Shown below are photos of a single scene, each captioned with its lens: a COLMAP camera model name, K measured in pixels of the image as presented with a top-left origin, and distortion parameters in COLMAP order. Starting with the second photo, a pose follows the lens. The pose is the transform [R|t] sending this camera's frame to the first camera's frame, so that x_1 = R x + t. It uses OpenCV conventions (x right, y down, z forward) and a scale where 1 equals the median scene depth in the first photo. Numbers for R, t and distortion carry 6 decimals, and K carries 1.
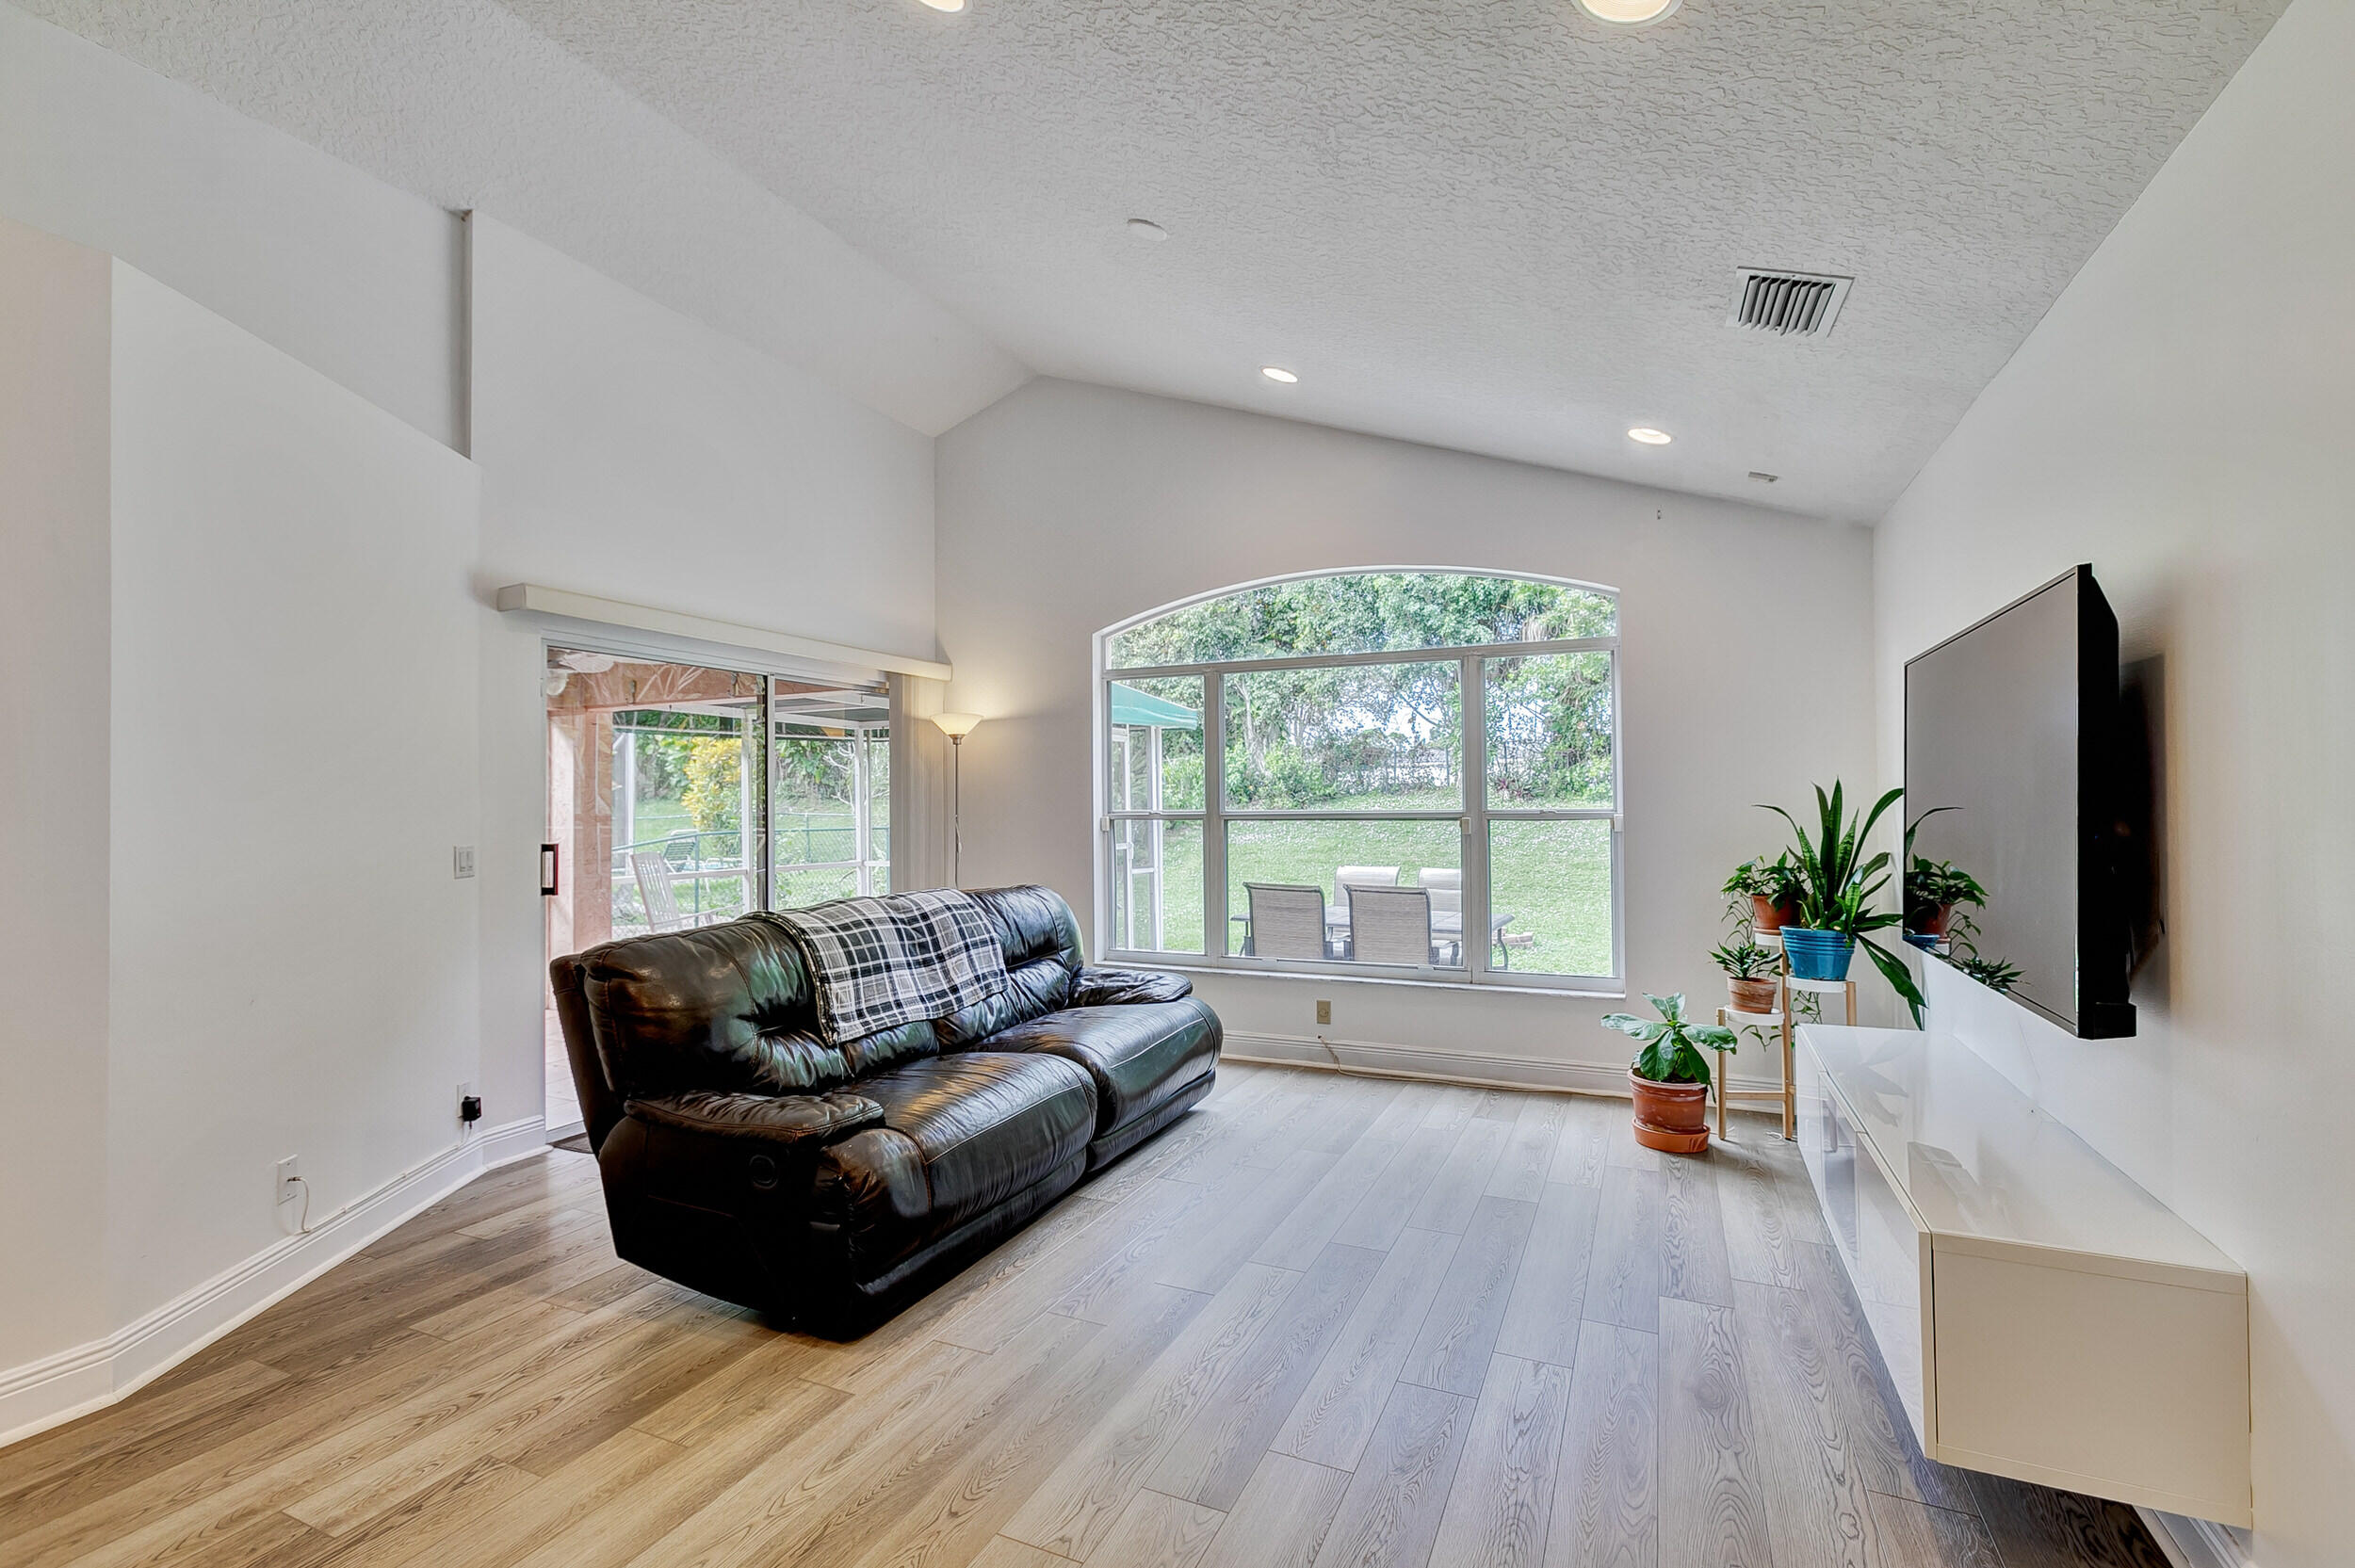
lens RADIAL K [[1052.0, 0, 1179.2], [0, 1052.0, 790.7], [0, 0, 1]] dist [-0.004249, 0.001470]
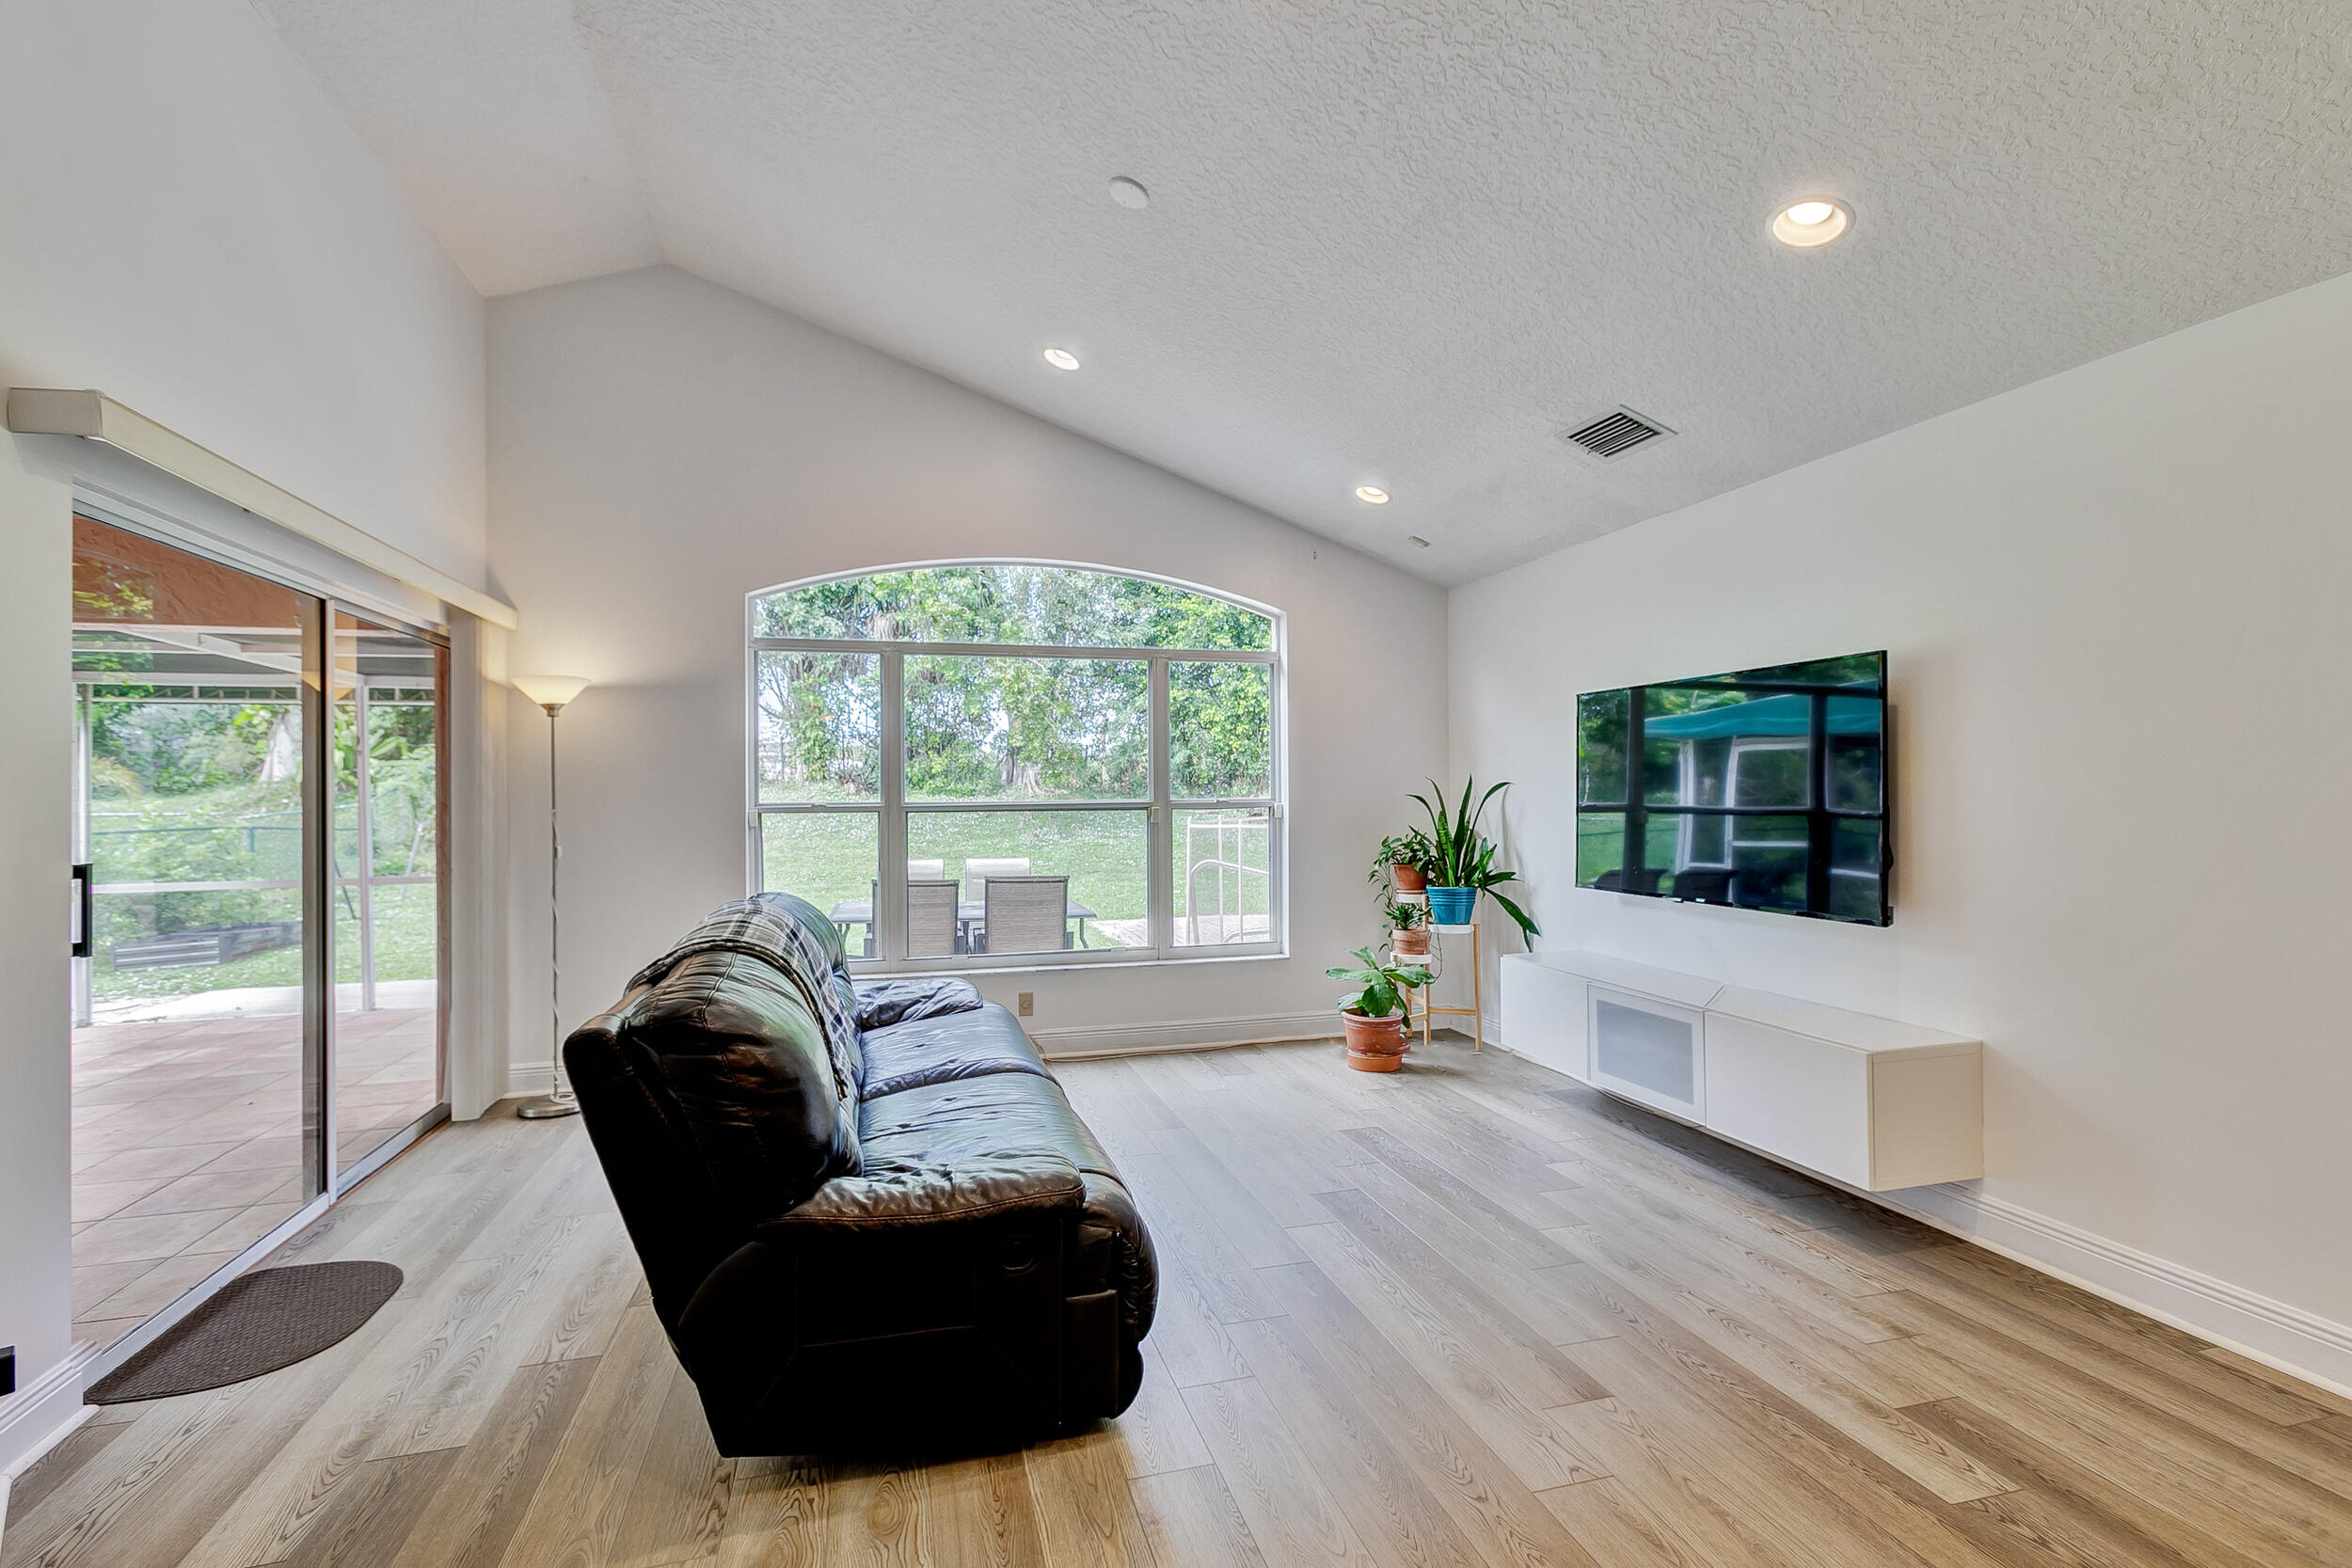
lens RADIAL K [[1046.6, 0, 1176.0], [0, 1046.6, 784.0], [0, 0, 1]] dist [-0.001602, 0.000439]
pose [[0.766130, 0.005606, 0.642661, -0.501181], [-0.004525, 0.999984, -0.003328, 0.006792], [-0.642669, -0.000359, 0.766144, 0.198812]]
